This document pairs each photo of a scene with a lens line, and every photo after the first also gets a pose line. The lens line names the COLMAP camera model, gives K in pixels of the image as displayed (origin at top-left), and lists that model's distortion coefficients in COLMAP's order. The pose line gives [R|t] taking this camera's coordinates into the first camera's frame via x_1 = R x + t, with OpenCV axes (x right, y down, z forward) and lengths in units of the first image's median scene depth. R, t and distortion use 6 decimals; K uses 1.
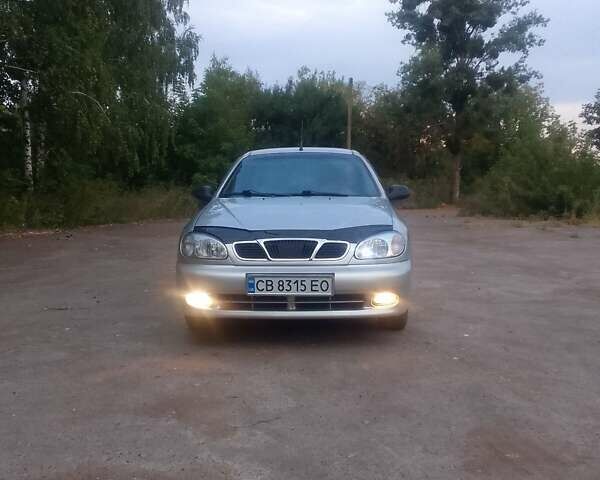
lens RADIAL K [[621.9, 0, 301.3], [0, 621.9, 232.7], [0, 0, 1]] dist [0.143638, -0.277850]
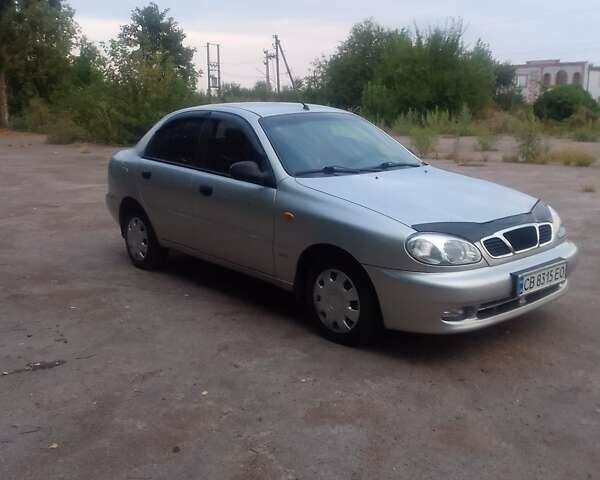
lens RADIAL K [[621.9, 0, 301.3], [0, 621.9, 232.7], [0, 0, 1]] dist [0.143638, -0.277850]
pose [[0.728864, -0.139722, 0.670250, -0.600237], [0.051852, 0.987409, 0.149451, -0.094418], [-0.682692, -0.074175, 0.726931, 0.374251]]
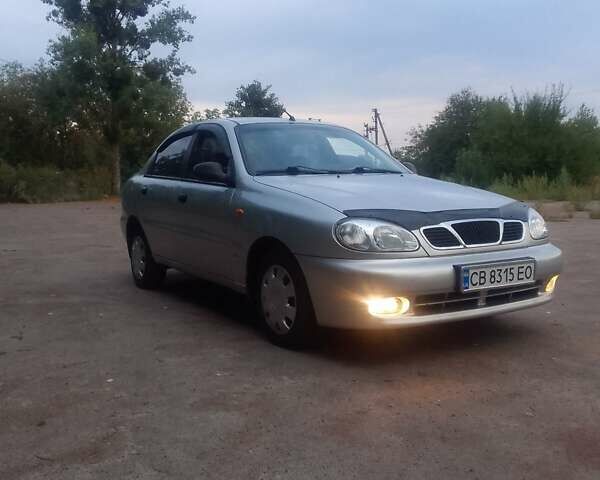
lens RADIAL K [[621.9, 0, 301.3], [0, 621.9, 232.7], [0, 0, 1]] dist [0.143638, -0.277850]
pose [[0.832160, -0.053256, 0.551972, -0.459090], [0.046433, 0.998574, 0.026342, -0.004028], [-0.552588, 0.003709, 0.833446, 0.298643]]
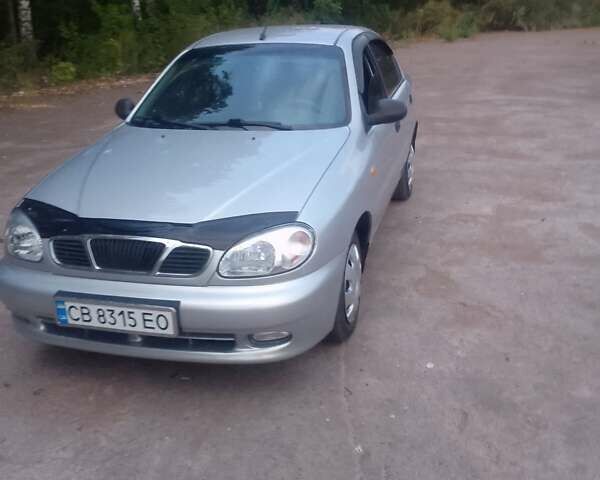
lens RADIAL K [[621.9, 0, 301.3], [0, 621.9, 232.7], [0, 0, 1]] dist [0.143638, -0.277850]
pose [[0.972180, 0.047025, -0.229466, 0.210931], [0.018647, 0.960994, 0.275940, -0.117464], [0.233492, -0.272542, 0.933382, 0.301961]]
